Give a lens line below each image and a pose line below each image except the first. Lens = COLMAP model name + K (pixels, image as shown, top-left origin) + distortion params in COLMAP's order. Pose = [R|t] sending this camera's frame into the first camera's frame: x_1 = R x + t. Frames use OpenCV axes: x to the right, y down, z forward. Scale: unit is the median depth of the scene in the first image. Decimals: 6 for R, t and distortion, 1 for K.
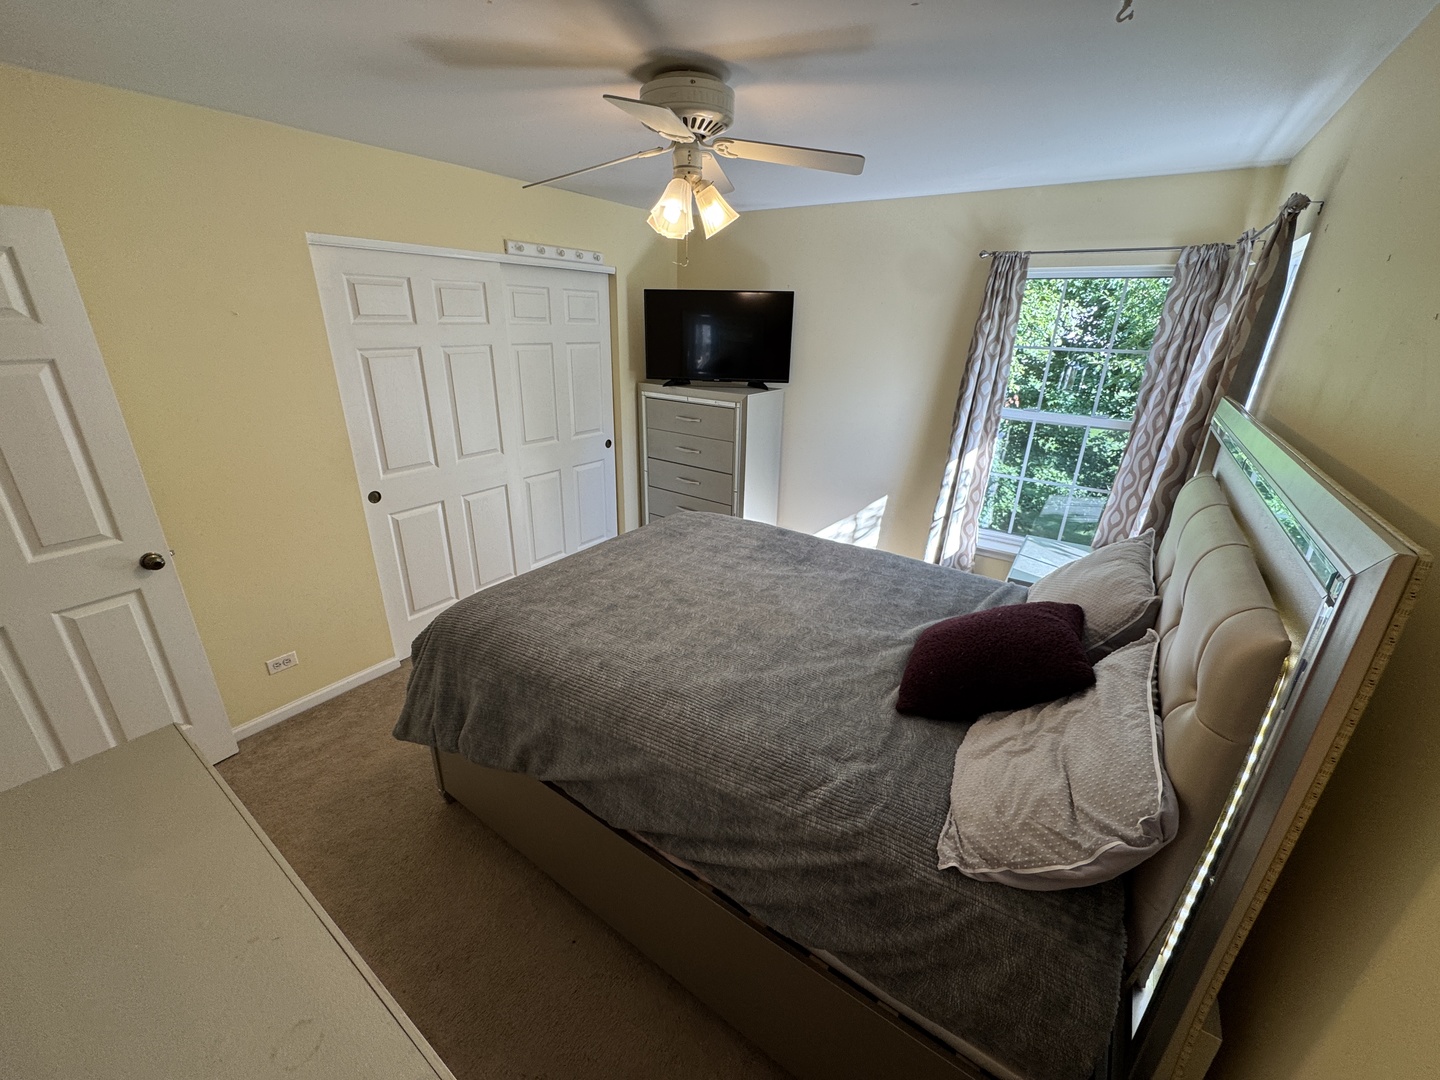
lens RADIAL K [[573.6, 0, 726.1], [0, 573.6, 537.1], [0, 0, 1]] dist [-0.004972, 0.000711]
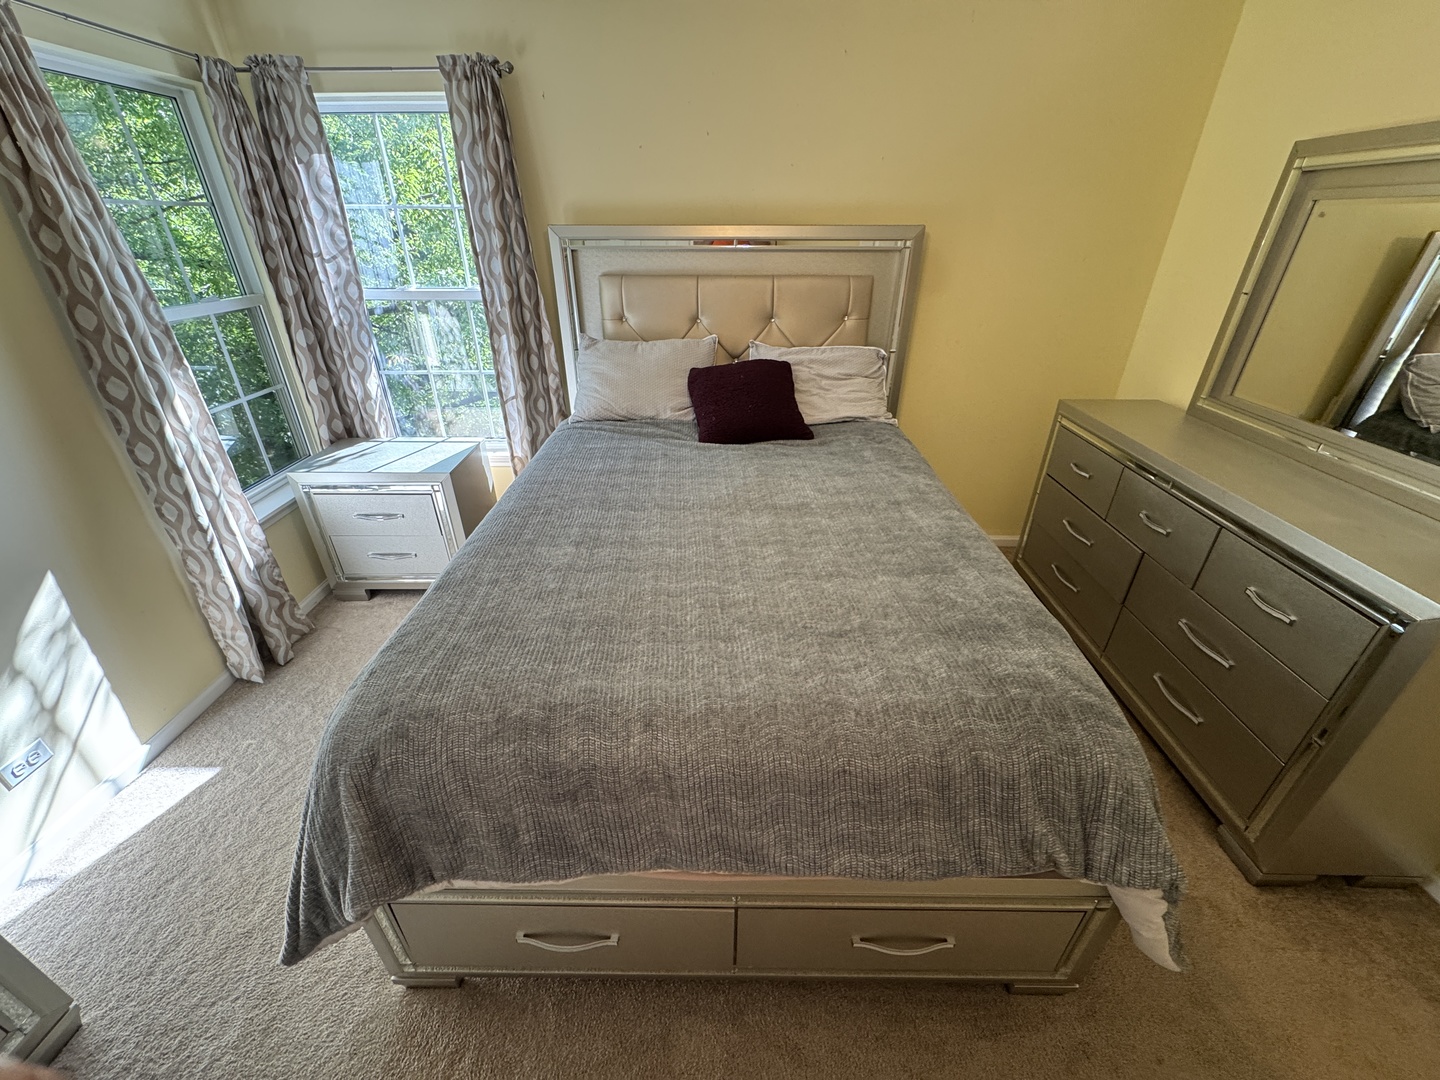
lens RADIAL K [[573.6, 0, 719.9], [0, 573.6, 536.9], [0, 0, 1]] dist [-0.004972, 0.000711]
pose [[-0.556840, -0.421383, 0.715797, -0.391377], [0.287856, 0.710459, 0.642173, -0.286027], [-0.779145, 0.563635, -0.274314, 0.885261]]
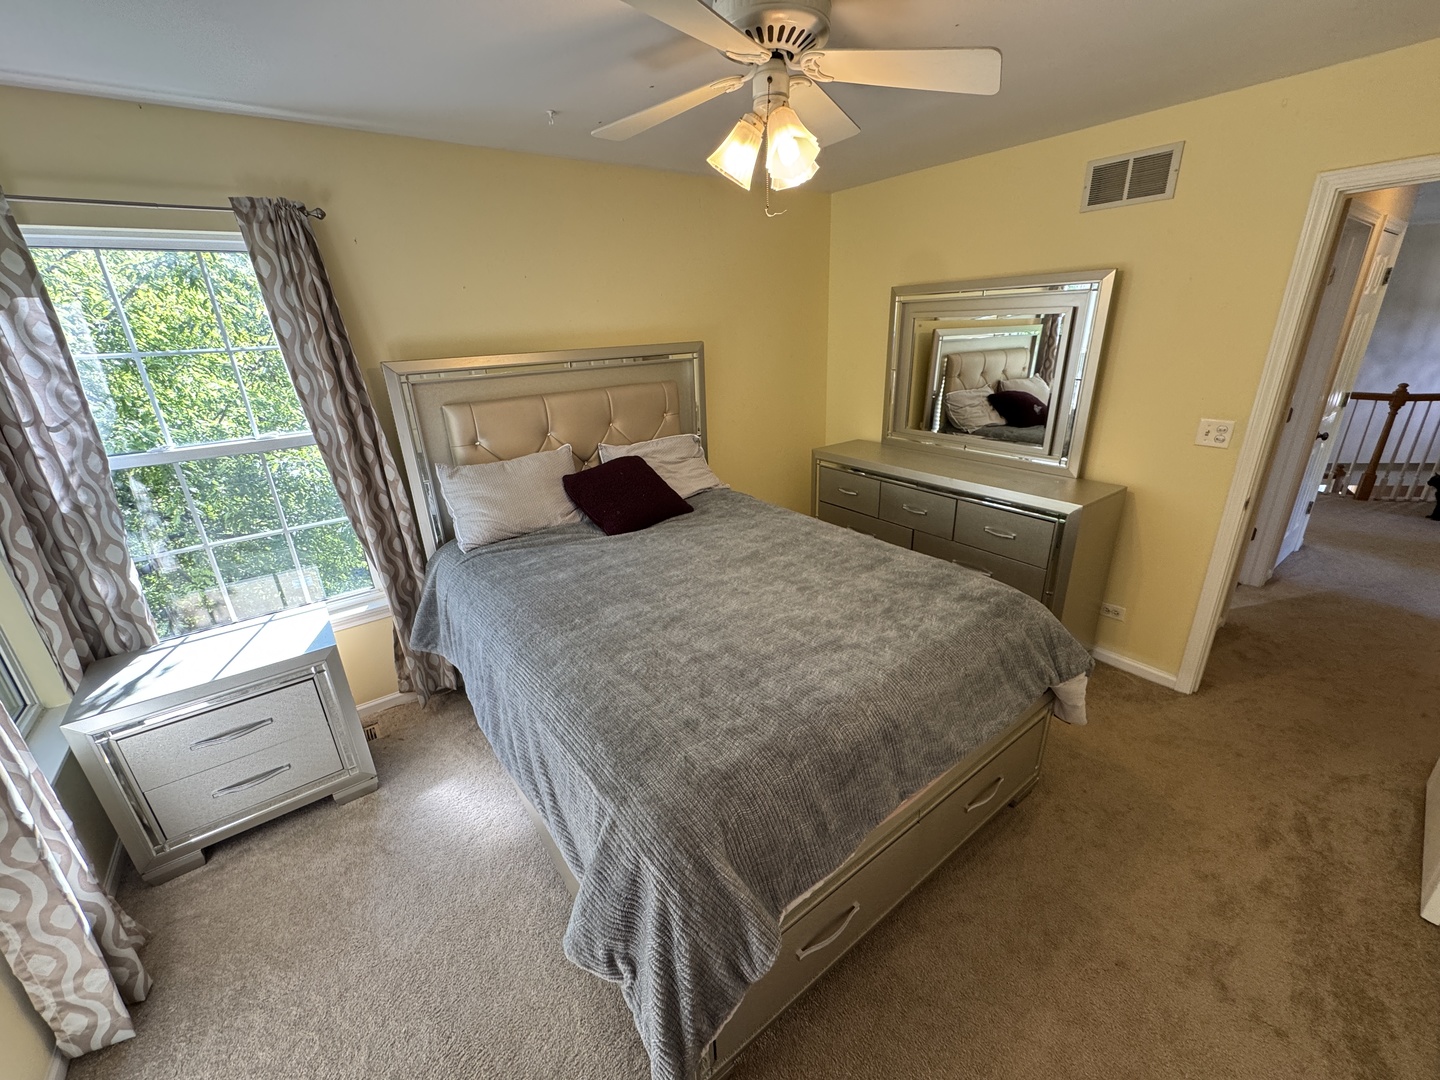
lens RADIAL K [[573.6, 0, 715.3], [0, 573.6, 539.1], [0, 0, 1]] dist [-0.004972, 0.000711]
pose [[-0.944242, -0.105530, 0.311882, -0.183451], [0.134079, 0.741900, 0.656968, -0.422210], [-0.300715, 0.662153, -0.686384, 1.161891]]
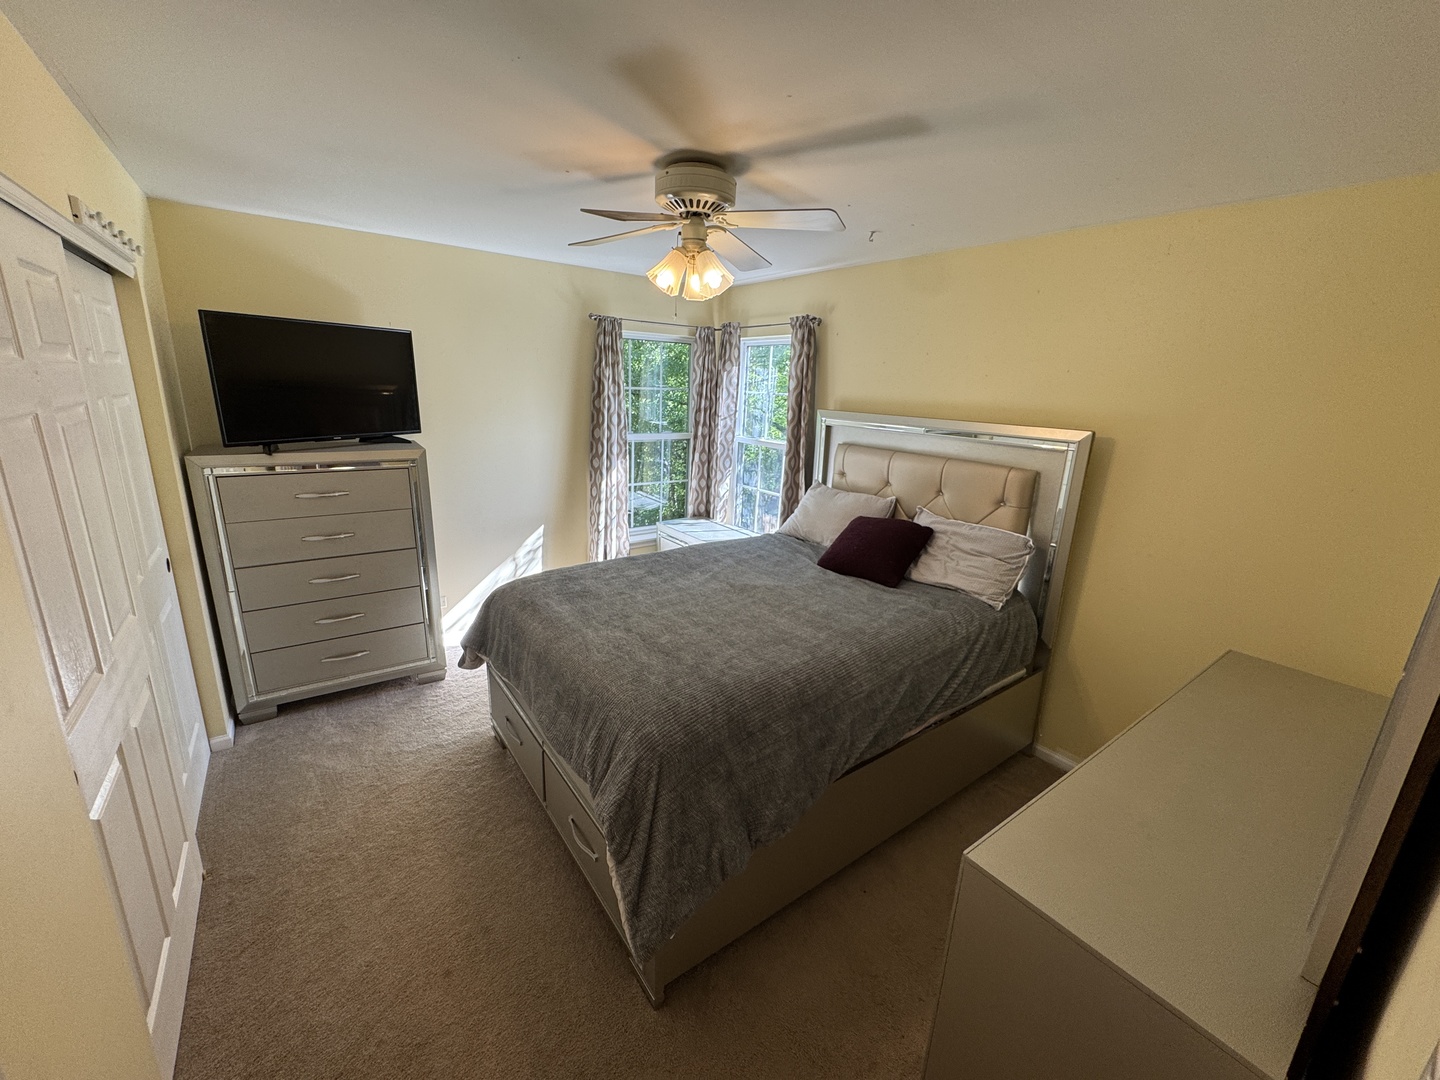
lens RADIAL K [[573.6, 0, 713.8], [0, 573.6, 538.2], [0, 0, 1]] dist [-0.004972, 0.000711]
pose [[0.334150, -0.255707, 0.907170, -0.736300], [0.311320, 0.938417, 0.149842, -0.142223], [-0.889620, 0.232351, 0.393179, 0.382401]]
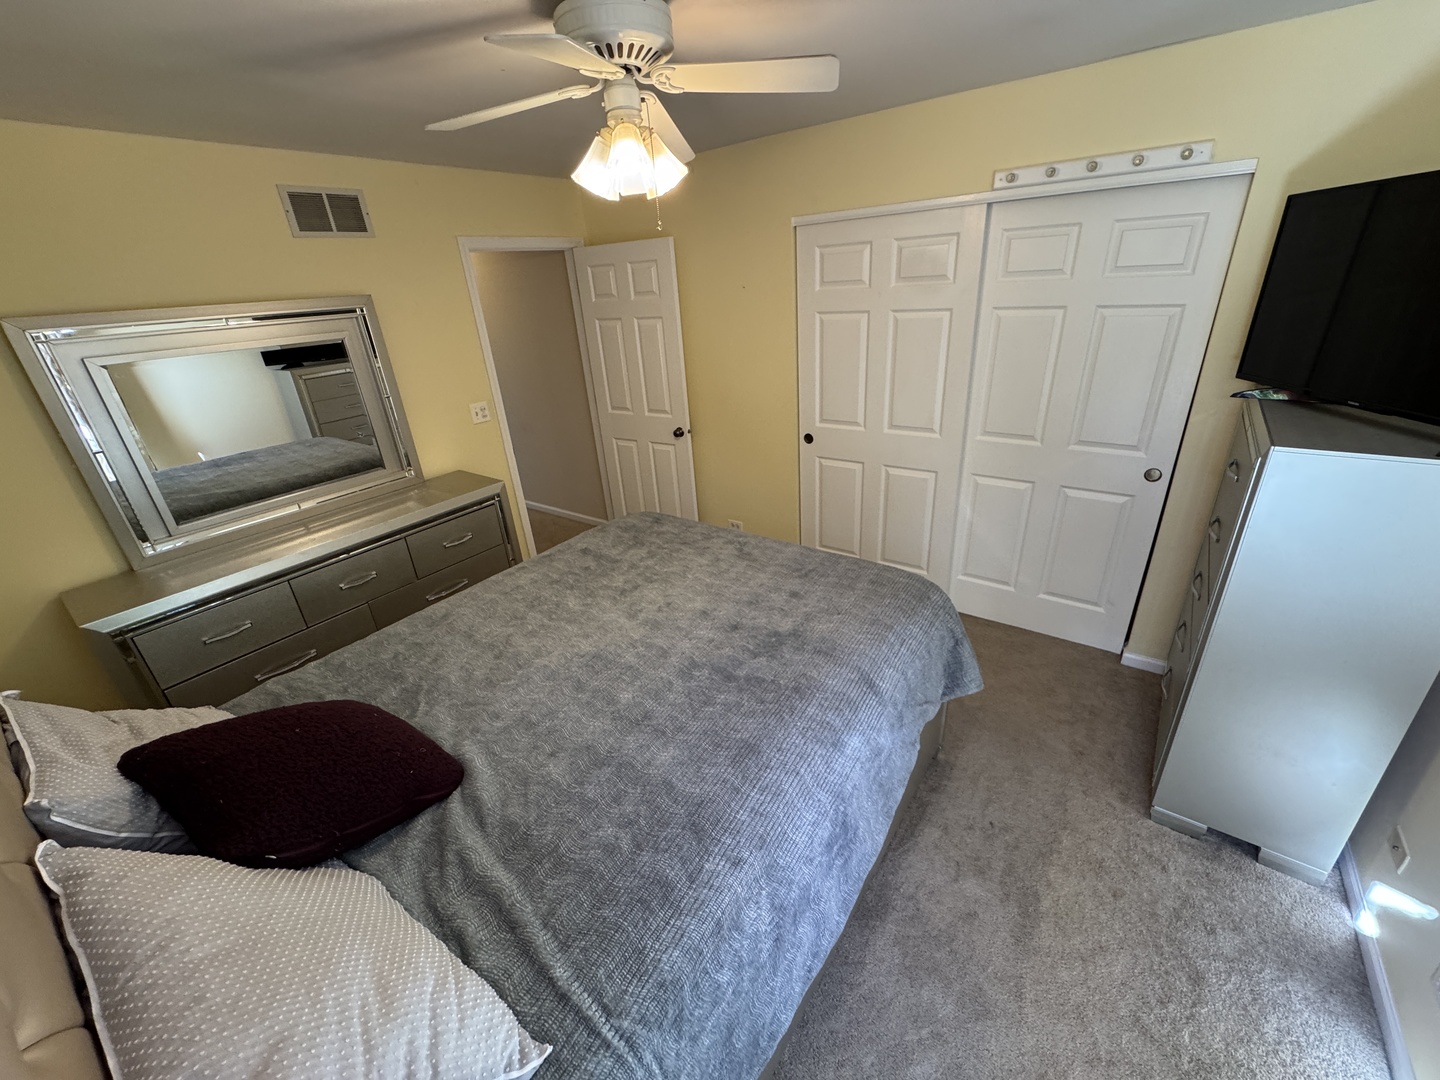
lens RADIAL K [[573.6, 0, 714.4], [0, 573.6, 537.8], [0, 0, 1]] dist [-0.004972, 0.000711]
pose [[-0.030319, 0.389566, -0.920499, 0.536989], [-0.302464, 0.874171, 0.379922, -0.265483], [0.952678, 0.289937, 0.091326, 0.713156]]
